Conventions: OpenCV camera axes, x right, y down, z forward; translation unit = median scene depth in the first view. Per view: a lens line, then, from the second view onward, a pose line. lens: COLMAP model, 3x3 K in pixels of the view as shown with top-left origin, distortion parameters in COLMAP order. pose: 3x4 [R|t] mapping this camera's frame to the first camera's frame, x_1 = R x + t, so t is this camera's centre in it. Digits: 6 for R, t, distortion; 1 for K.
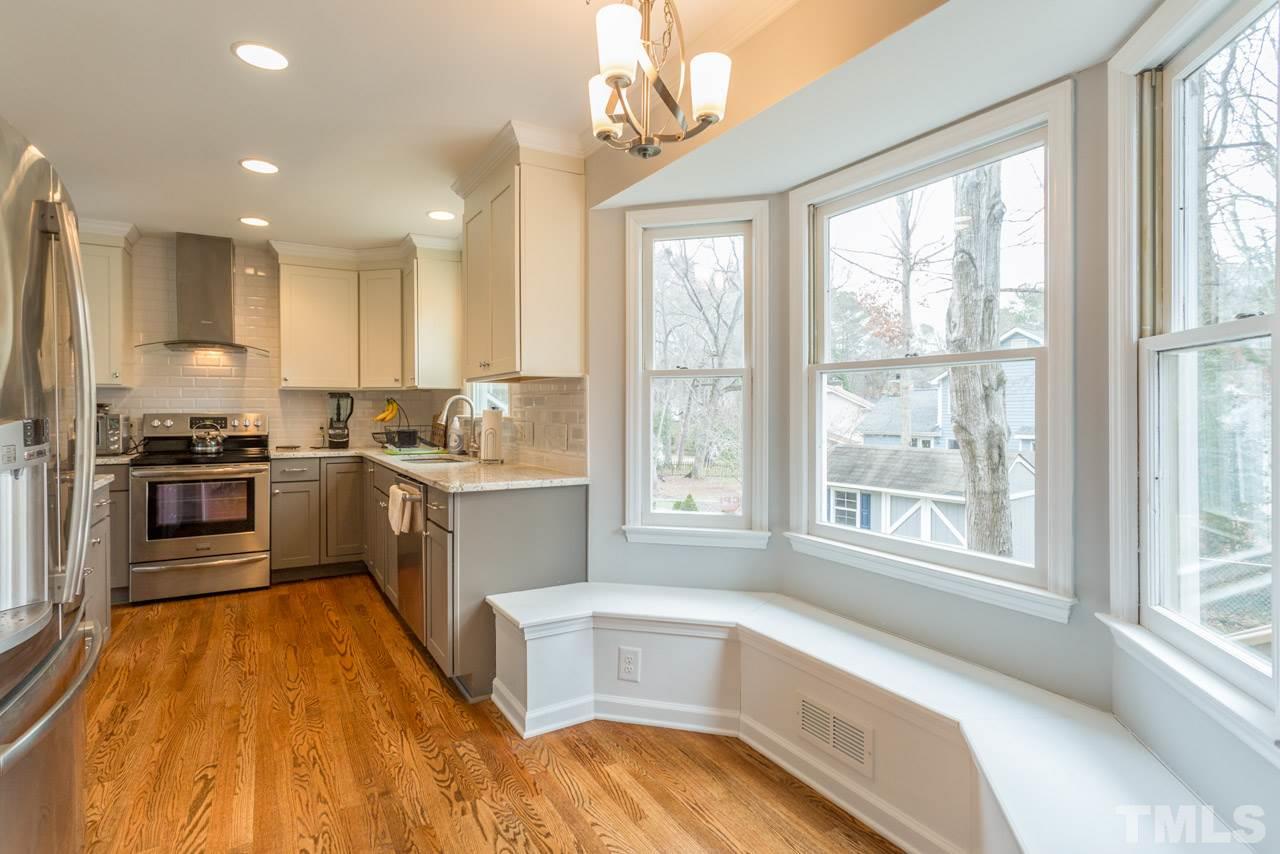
lens RADIAL K [[635.7, 0, 616.2], [0, 635.7, 410.6], [0, 0, 1]] dist [0.006244, 0.001890]
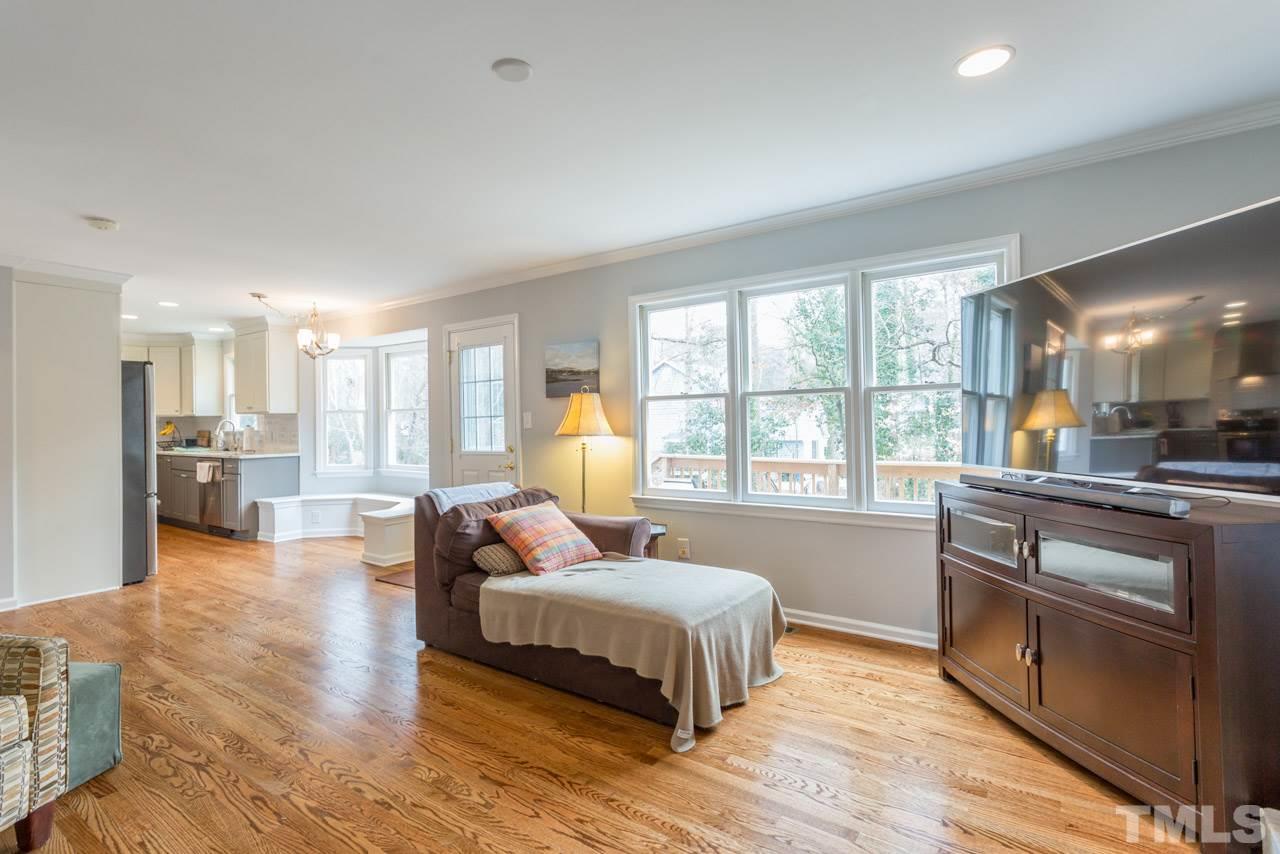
lens RADIAL K [[663.9, 0, 647.7], [0, 663.9, 416.5], [0, 0, 1]] dist [0.000718, -0.000298]
pose [[0.908743, -0.008815, 0.417264, 0.069338], [0.012865, 0.999893, -0.006893, -0.002900], [-0.417159, 0.011632, 0.908759, -1.207902]]
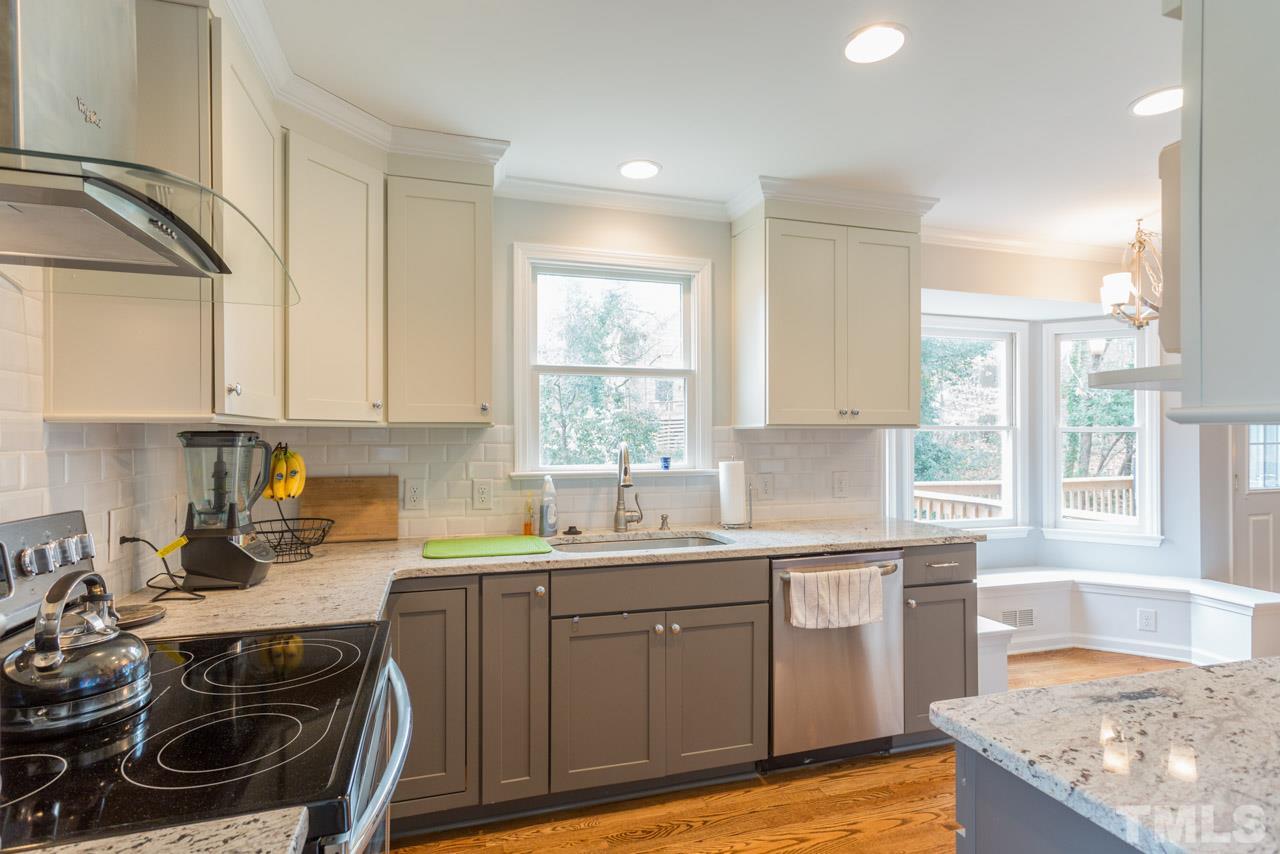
lens RADIAL K [[635.7, 0, 612.4], [0, 635.7, 433.0], [0, 0, 1]] dist [0.006244, 0.001890]
pose [[0.230616, 0.003283, 0.973039, -0.852598], [0.004329, 0.999981, -0.004400, -0.028491], [-0.973035, 0.005227, 0.230598, 0.809641]]
